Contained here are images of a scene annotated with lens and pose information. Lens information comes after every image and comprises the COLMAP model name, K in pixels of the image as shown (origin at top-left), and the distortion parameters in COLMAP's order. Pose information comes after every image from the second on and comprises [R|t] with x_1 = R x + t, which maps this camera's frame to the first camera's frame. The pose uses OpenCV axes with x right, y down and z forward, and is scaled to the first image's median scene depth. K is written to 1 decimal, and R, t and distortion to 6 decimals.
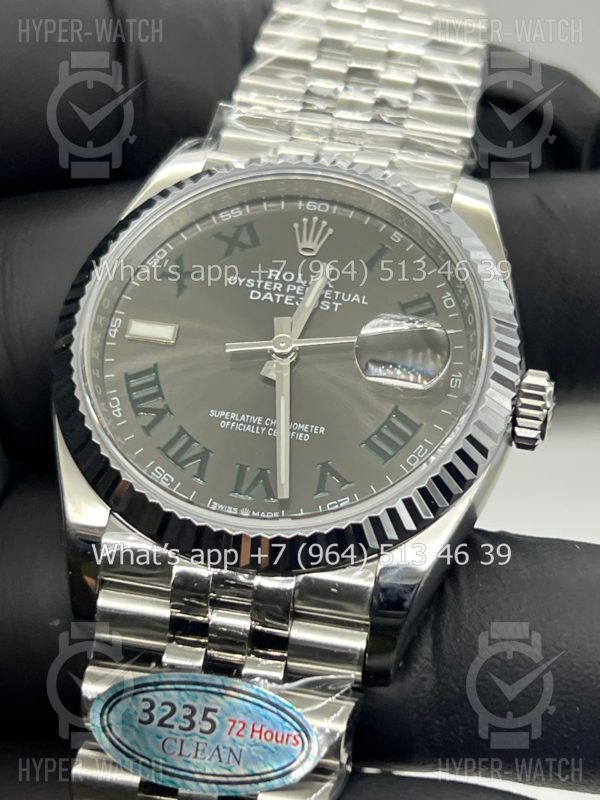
lens RADIAL K [[1826.5, 0, 300.0], [0, 1826.5, 400.0], [0, 0, 1]] dist [0.192548, 0.274972]
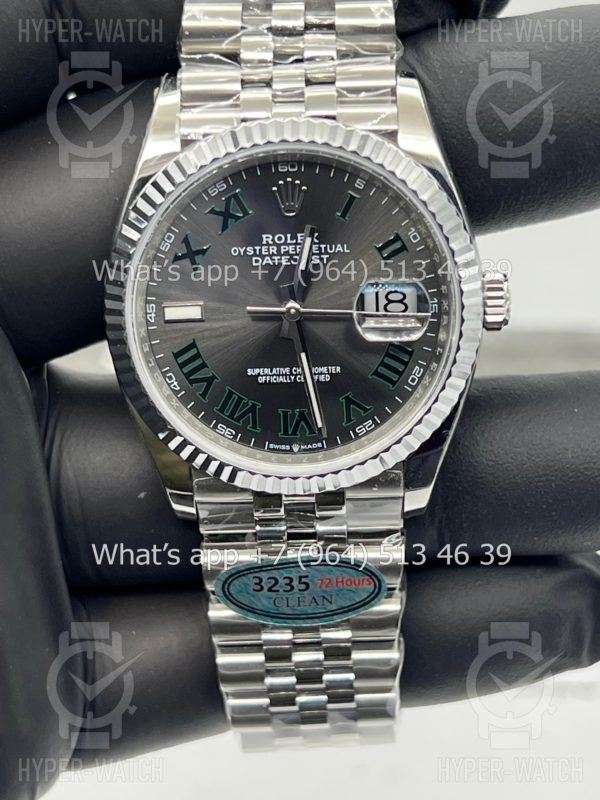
lens RADIAL K [[1826.5, 0, 300.0], [0, 1826.5, 400.0], [0, 0, 1]] dist [0.192548, 0.274972]
pose [[0.972325, -0.233621, 0.002232, -0.021545], [0.190373, 0.797795, 0.572084, -0.694986], [-0.135432, -0.555827, 0.820192, -0.052052]]
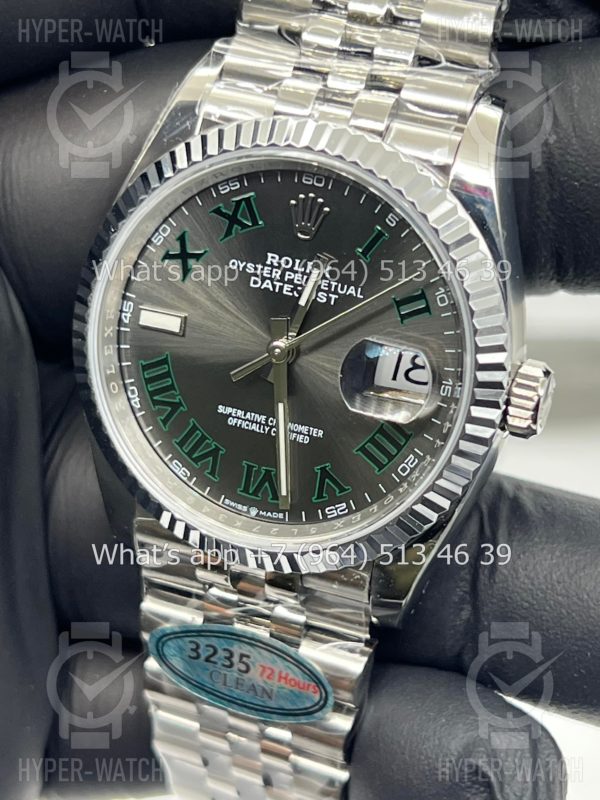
lens RADIAL K [[1826.5, 0, 300.0], [0, 1826.5, 400.0], [0, 0, 1]] dist [0.192548, 0.274972]
pose [[0.969163, 0.018609, -0.245718, 0.255846], [0.123889, 0.825165, 0.551139, -0.573702], [0.213014, -0.564585, 0.797414, 0.172111]]
